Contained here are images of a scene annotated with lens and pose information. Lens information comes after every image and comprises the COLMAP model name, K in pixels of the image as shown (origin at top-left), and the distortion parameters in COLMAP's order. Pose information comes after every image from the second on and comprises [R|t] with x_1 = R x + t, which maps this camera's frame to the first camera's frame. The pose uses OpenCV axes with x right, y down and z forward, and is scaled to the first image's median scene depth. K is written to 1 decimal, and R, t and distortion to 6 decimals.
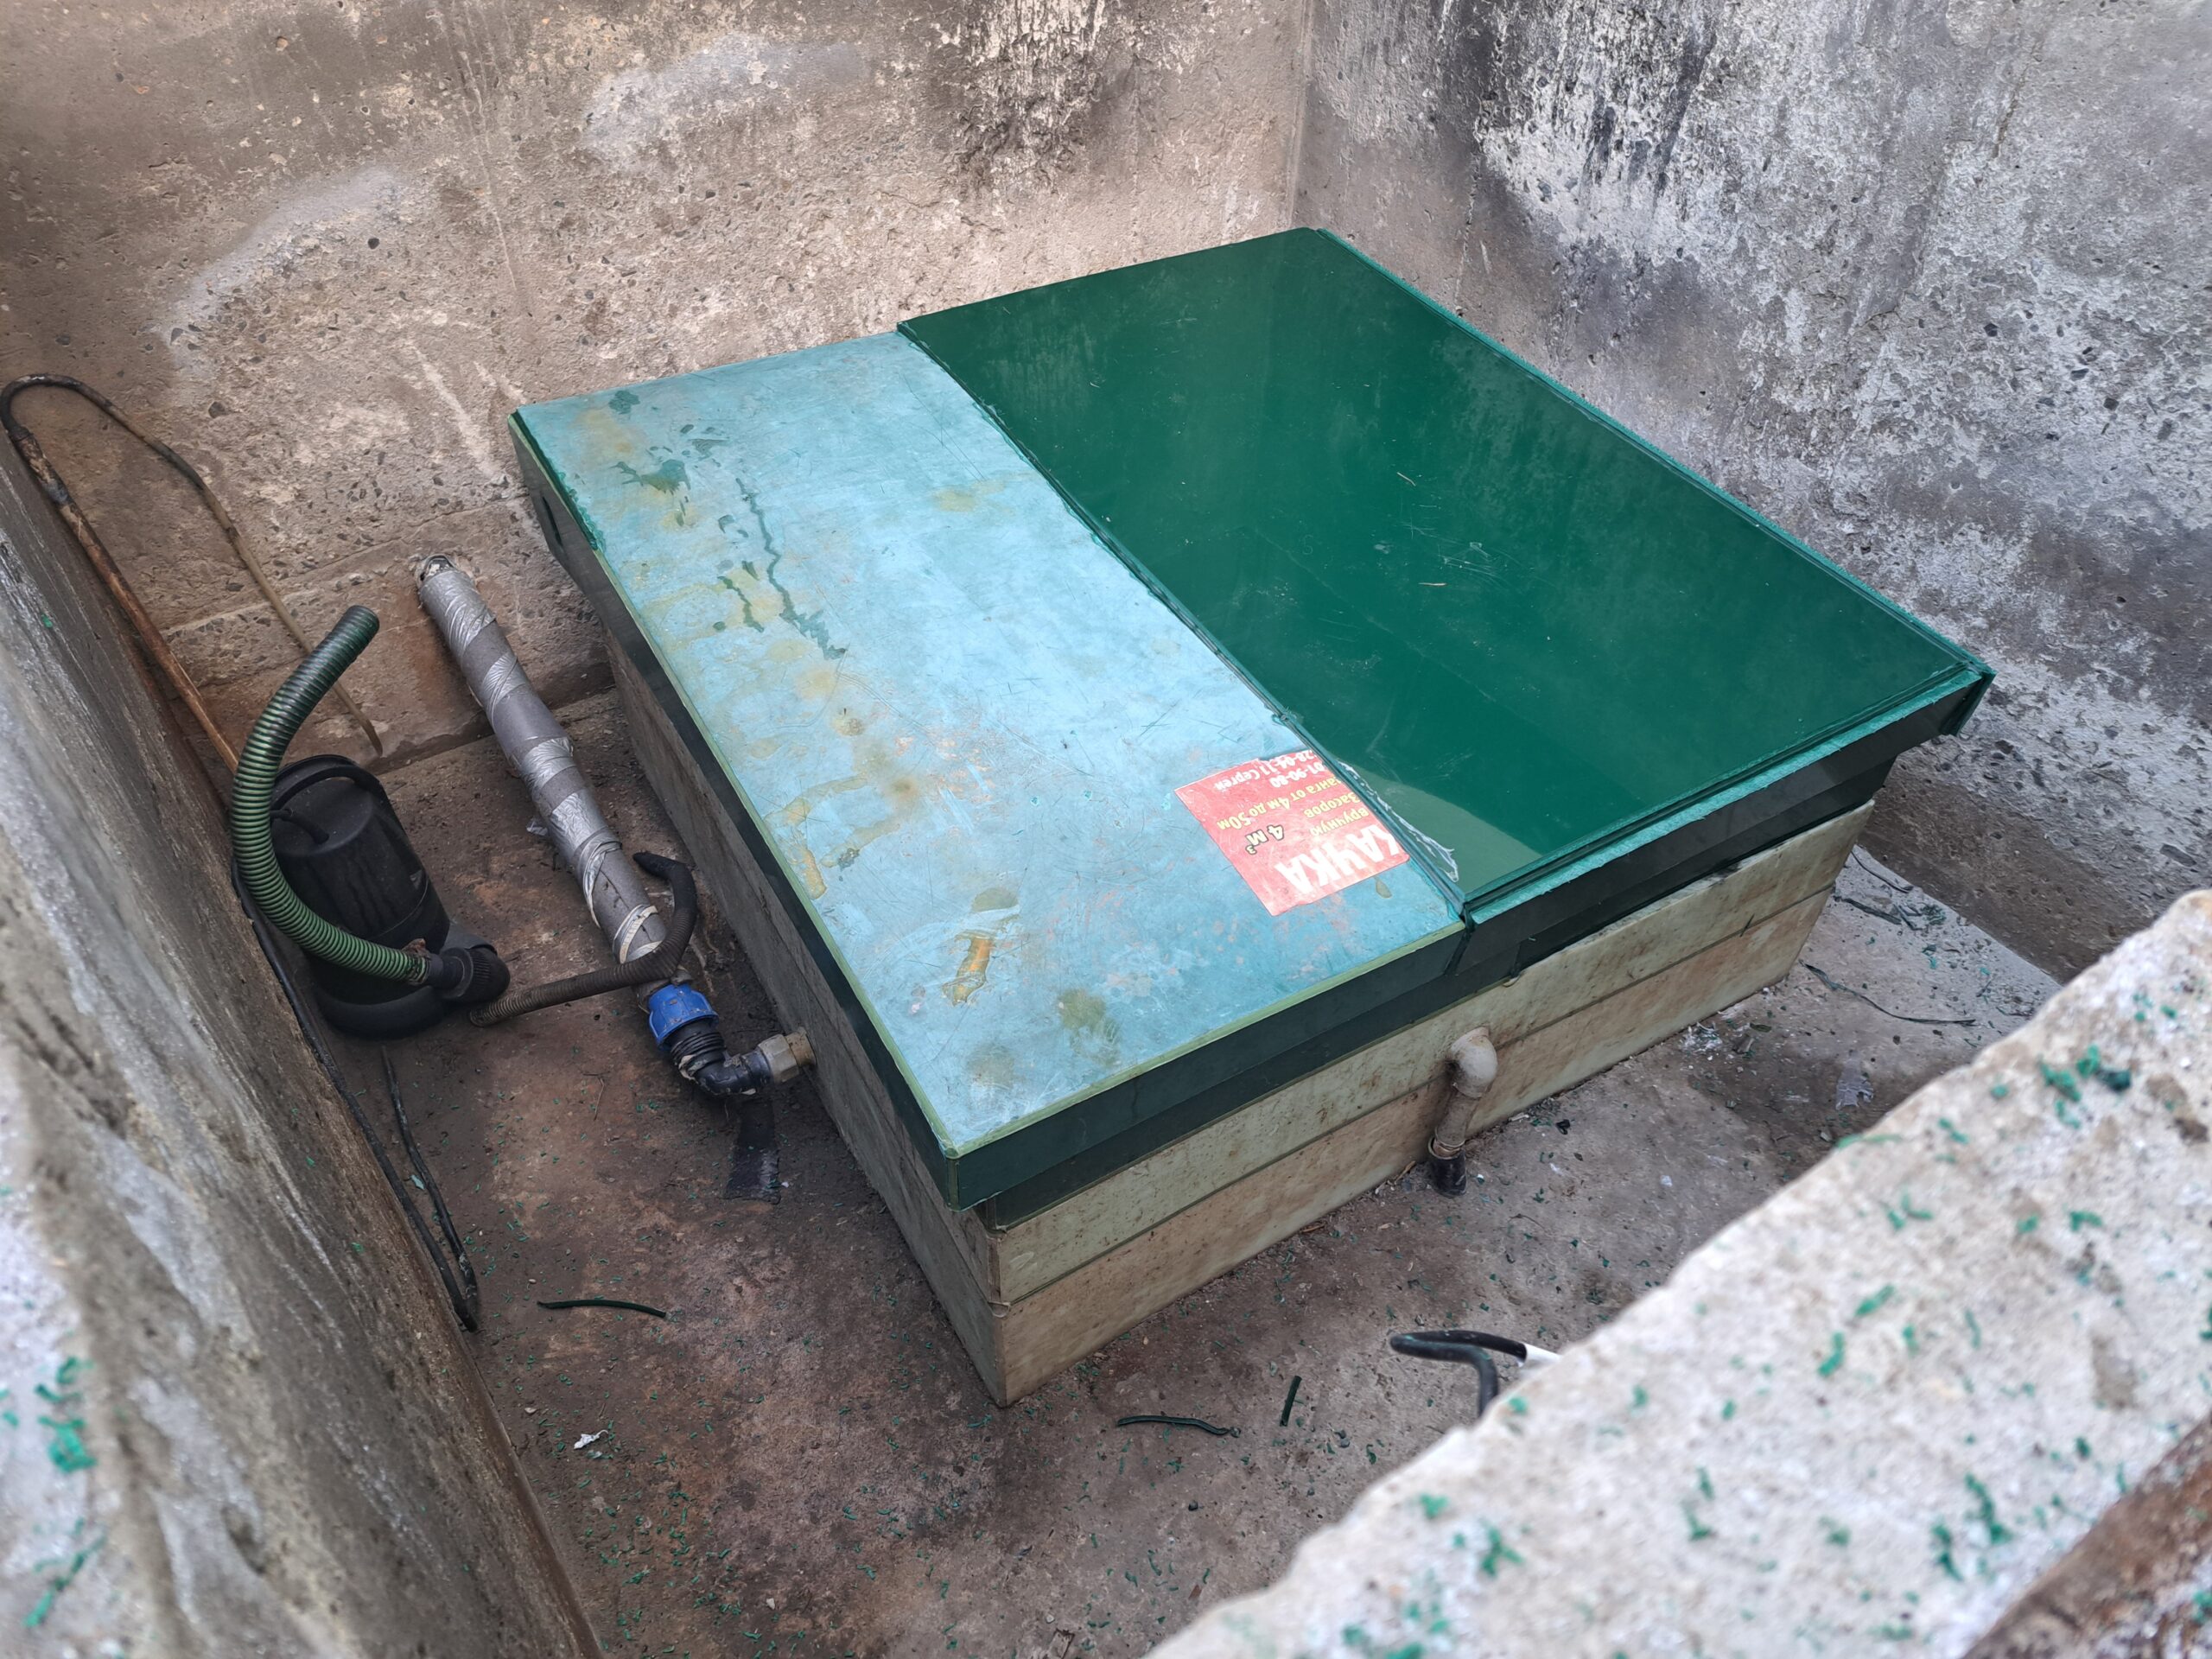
lens RADIAL K [[1519.6, 0, 1087.6], [0, 1519.6, 836.8], [0, 0, 1]] dist [0.092696, -0.083847]
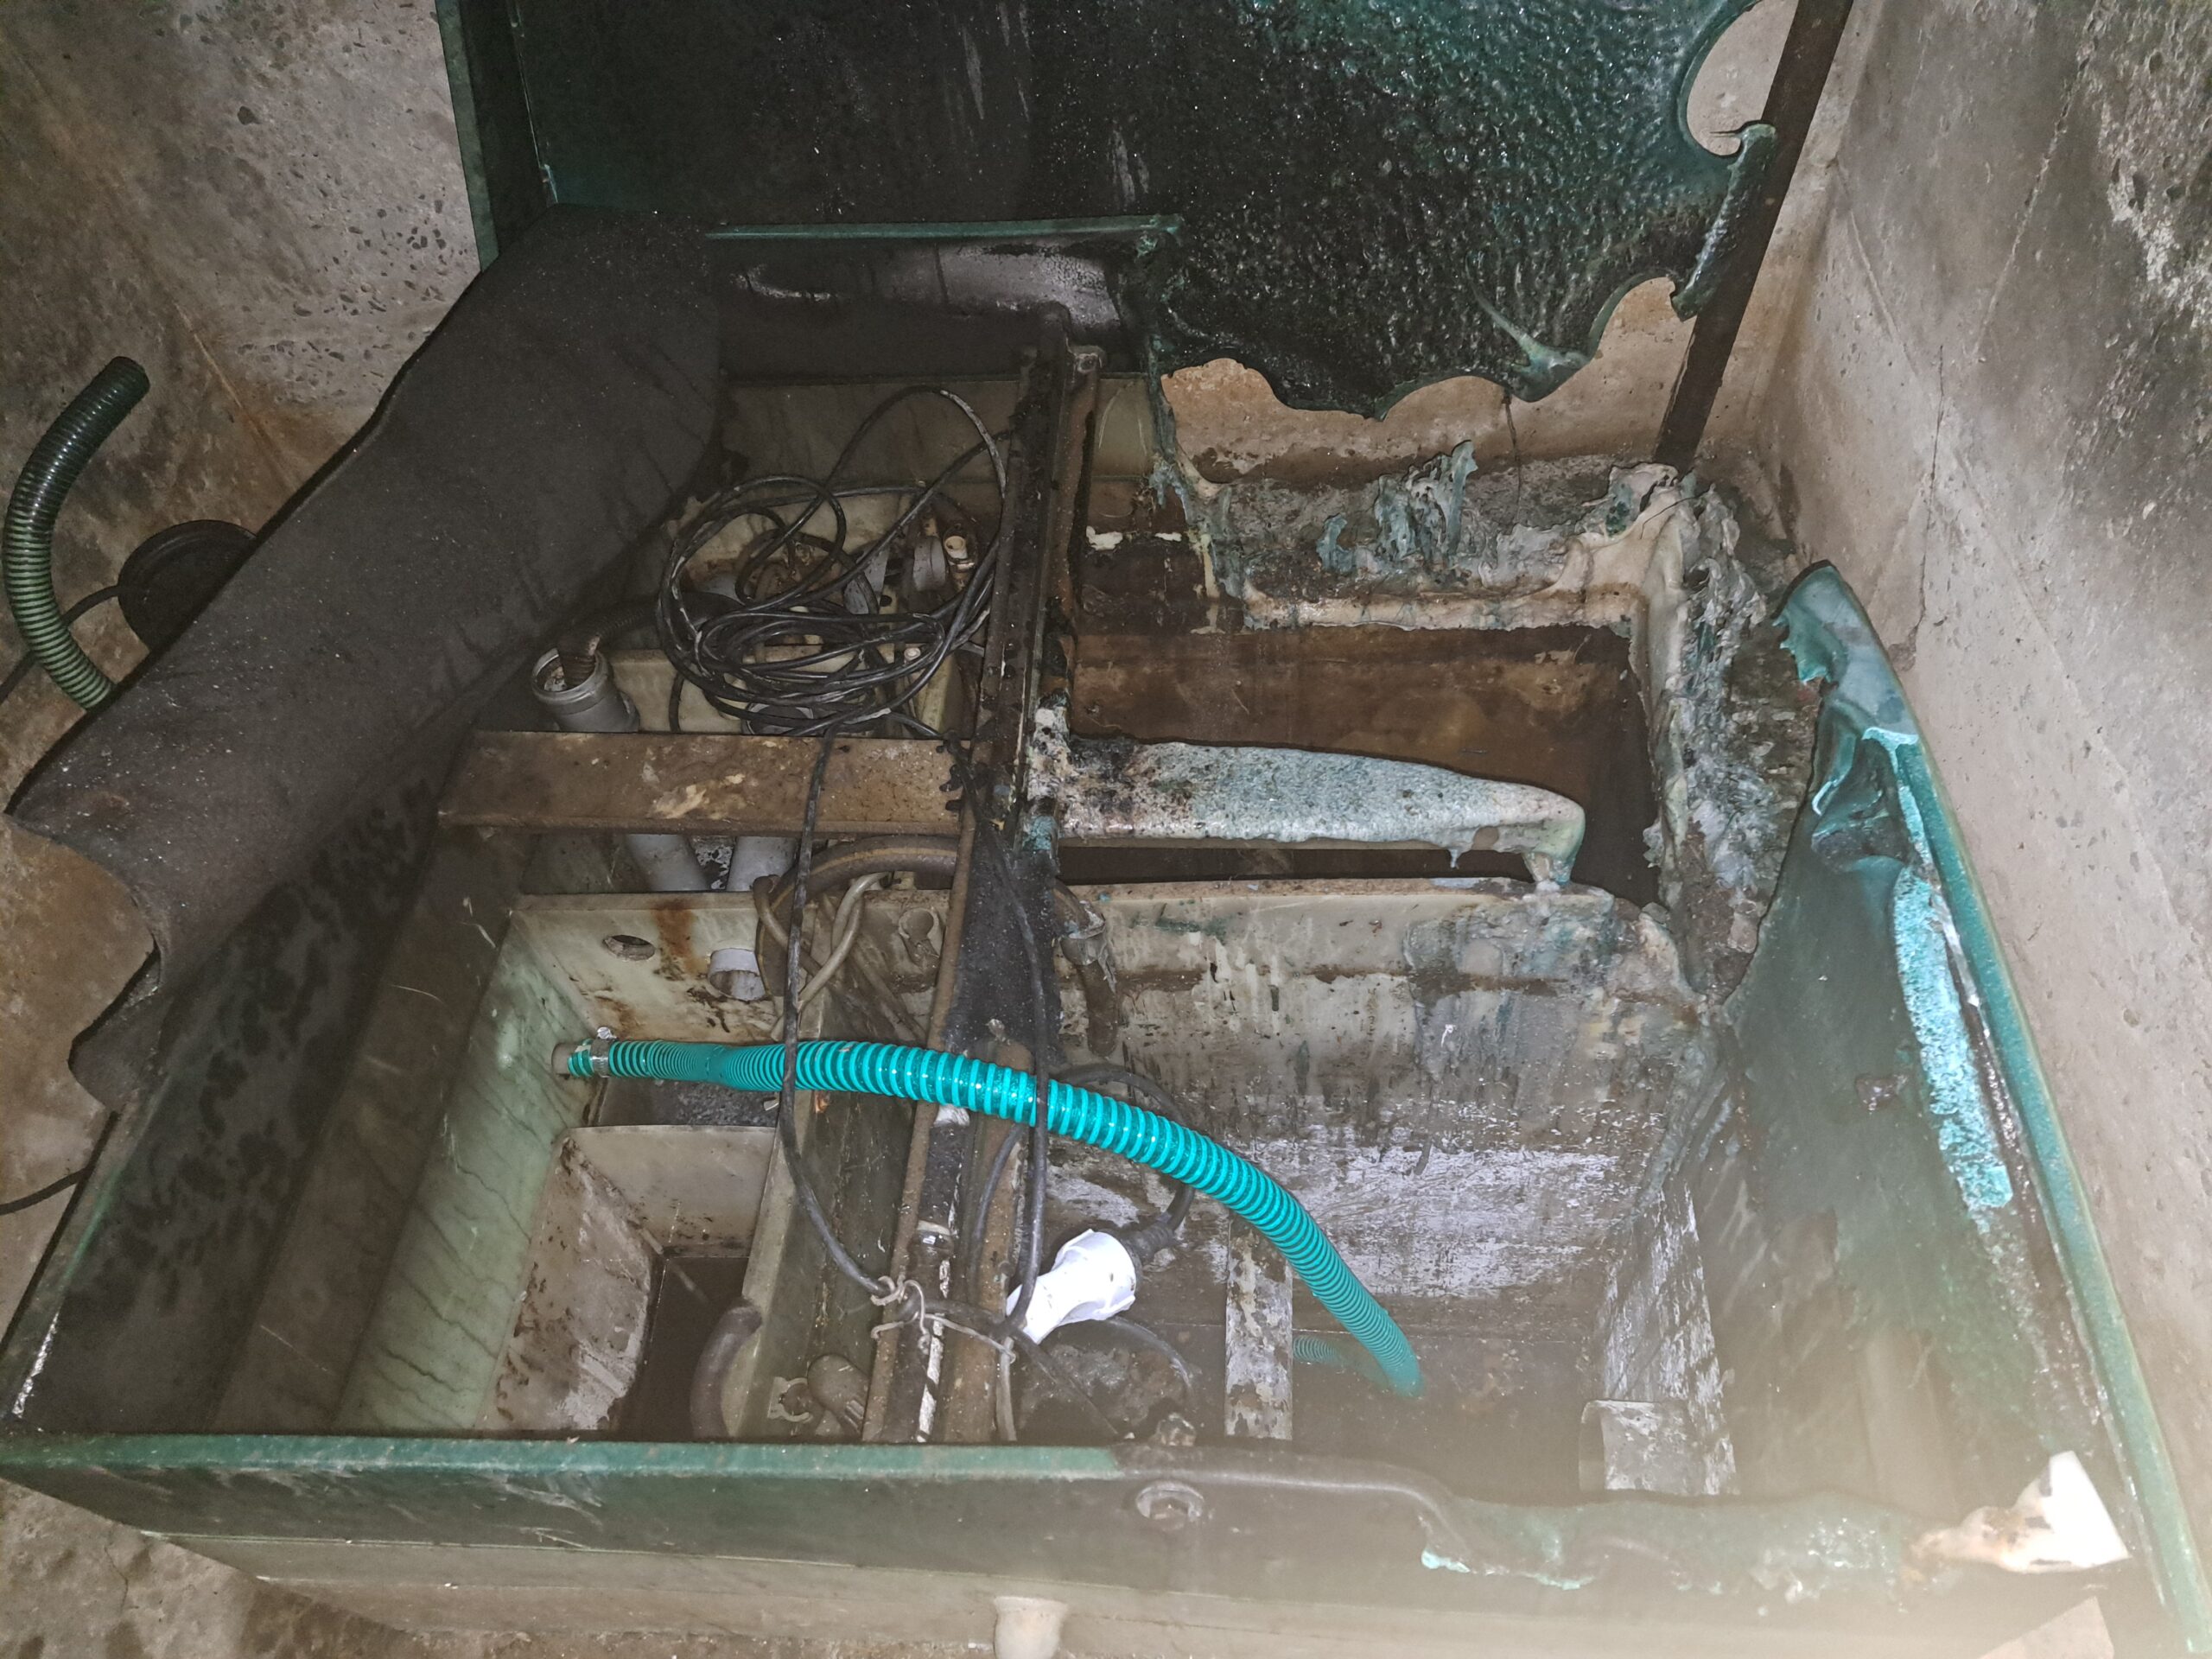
lens RADIAL K [[1524.4, 0, 1114.4], [0, 1524.4, 848.0], [0, 0, 1]] dist [0.091570, -0.083553]
pose [[0.824447, 0.398449, -0.401902, 0.338630], [-0.320702, 0.914050, 0.248320, -0.257217], [0.466301, -0.075836, 0.881370, 0.398384]]
